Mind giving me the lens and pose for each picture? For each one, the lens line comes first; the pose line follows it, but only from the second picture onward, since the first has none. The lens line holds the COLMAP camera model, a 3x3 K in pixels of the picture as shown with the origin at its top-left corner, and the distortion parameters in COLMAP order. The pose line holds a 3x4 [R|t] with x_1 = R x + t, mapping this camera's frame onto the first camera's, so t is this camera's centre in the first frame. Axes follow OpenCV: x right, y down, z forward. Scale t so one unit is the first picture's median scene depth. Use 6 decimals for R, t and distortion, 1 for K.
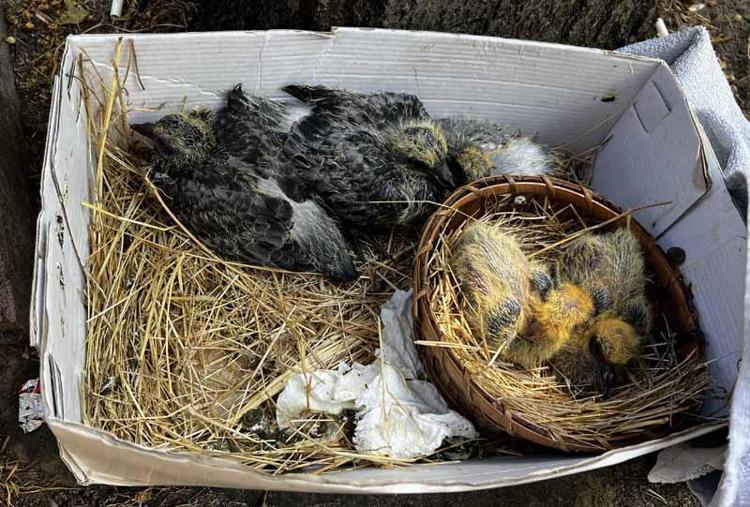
lens RADIAL K [[653.8, 0, 375.0], [0, 653.8, 253.5], [0, 0, 1]] dist [0.007275, -0.003713]
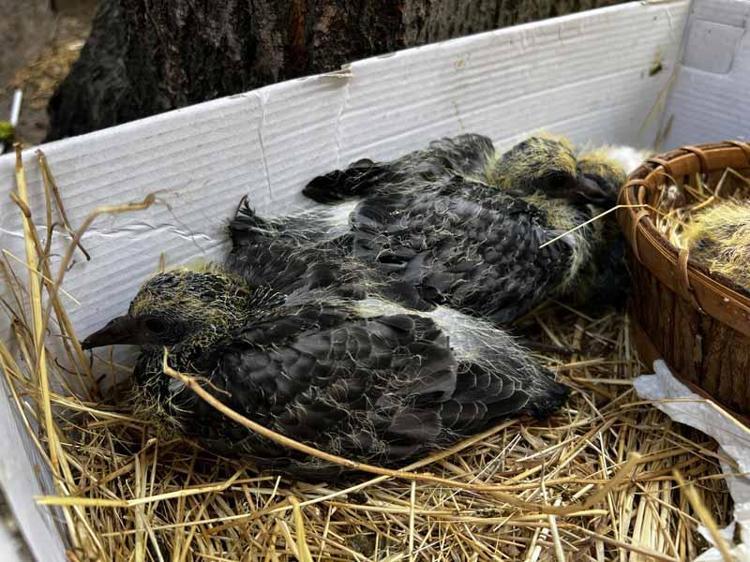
lens RADIAL K [[560.5, 0, 375.0], [0, 560.5, 281.0], [0, 0, 1]] dist [0.006270, -0.003019]
pose [[0.859860, -0.418298, 0.292690, -0.289106], [0.501720, 0.798408, -0.332899, 0.037283], [-0.094435, 0.433095, 0.896387, 0.561681]]
